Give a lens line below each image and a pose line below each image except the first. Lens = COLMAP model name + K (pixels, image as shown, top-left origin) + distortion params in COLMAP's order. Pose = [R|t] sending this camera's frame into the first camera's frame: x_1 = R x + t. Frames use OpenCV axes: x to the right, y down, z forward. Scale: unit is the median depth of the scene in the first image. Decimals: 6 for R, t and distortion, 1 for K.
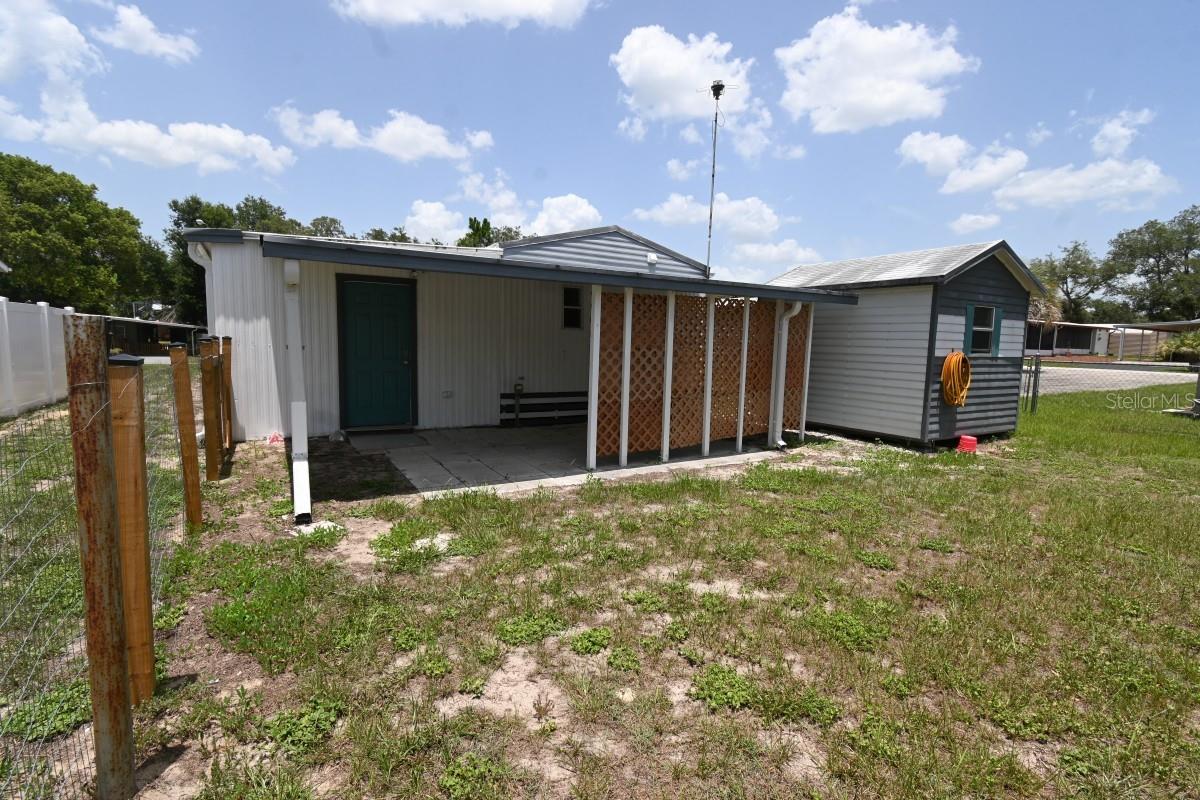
lens RADIAL K [[568.6, 0, 595.7], [0, 568.6, 402.2], [0, 0, 1]] dist [0.008479, -0.004900]
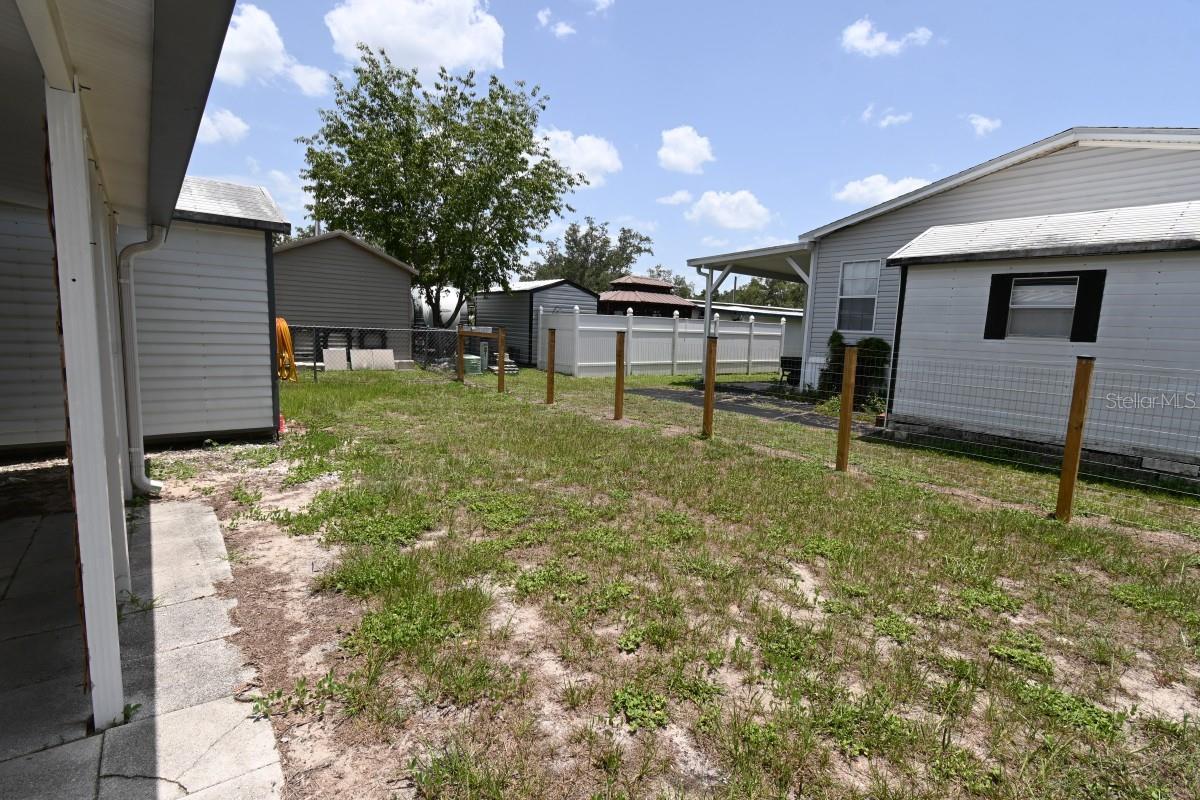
lens RADIAL K [[568.6, 0, 603.4], [0, 568.6, 400.4], [0, 0, 1]] dist [0.008479, -0.004900]
pose [[-0.144463, -0.150262, 0.978035, -0.270216], [0.067411, 0.984612, 0.161229, -0.068680], [-0.987211, 0.089222, -0.132111, 0.630005]]
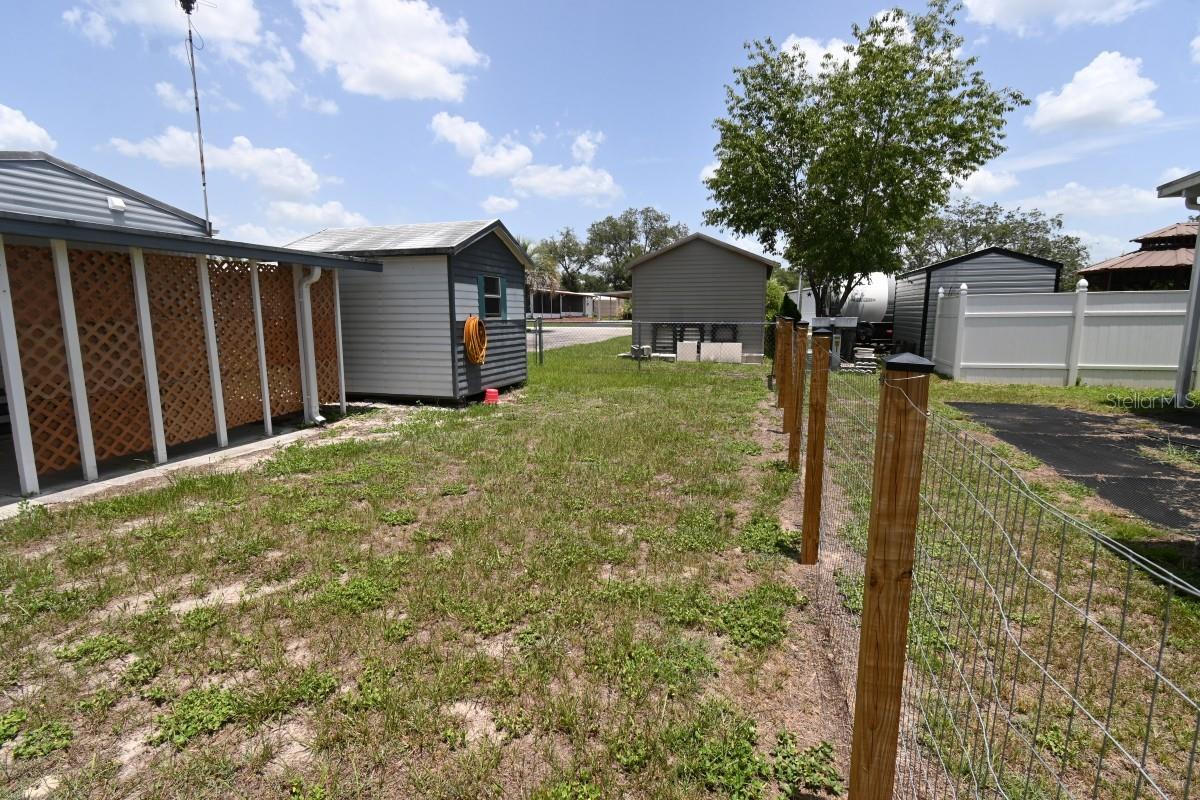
lens RADIAL K [[568.6, 0, 603.7], [0, 568.6, 403.8], [0, 0, 1]] dist [0.008479, -0.004900]
pose [[0.737318, -0.128744, 0.663164, 0.051308], [0.091134, 0.991655, 0.091191, 0.004446], [-0.669370, -0.006800, 0.742898, -0.013996]]
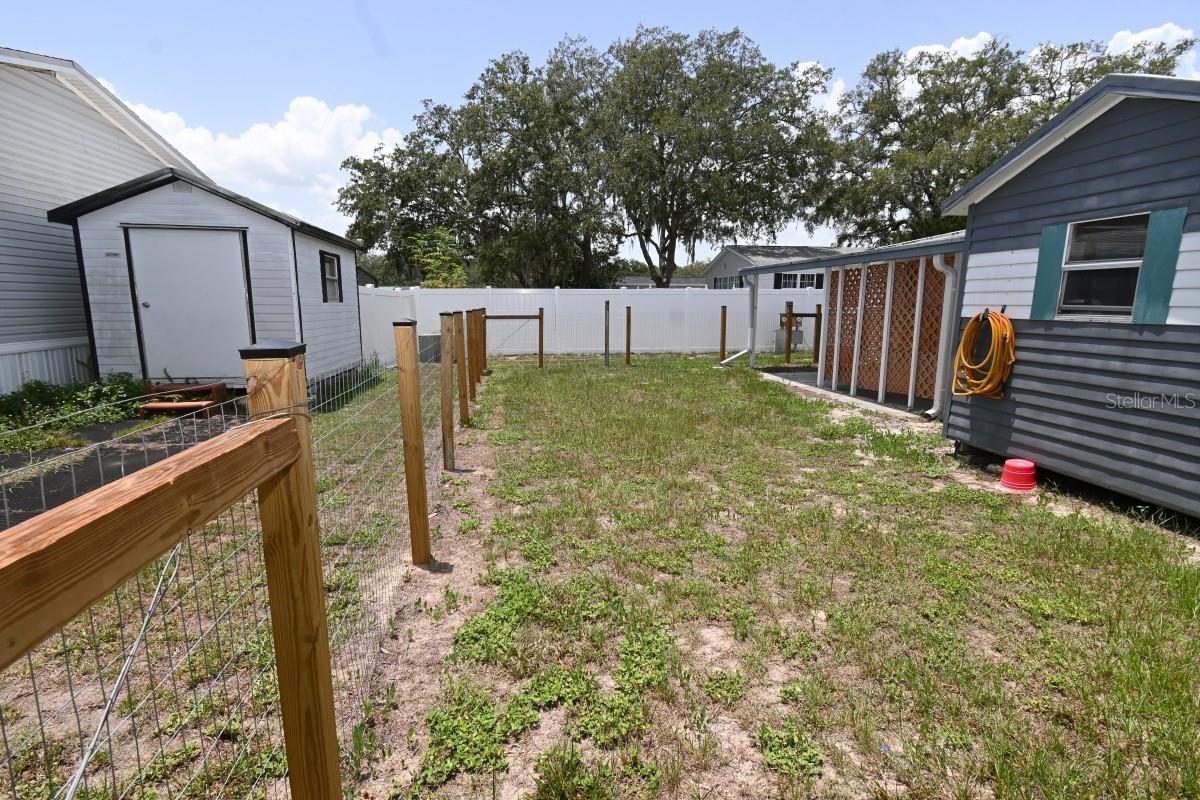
lens RADIAL K [[568.6, 0, 601.8], [0, 568.6, 398.6], [0, 0, 1]] dist [0.008479, -0.004900]
pose [[-0.375516, 0.134759, -0.916967, 1.366279], [-0.110101, 0.975881, 0.188506, -0.063985], [0.920253, 0.171746, -0.351622, 0.834147]]
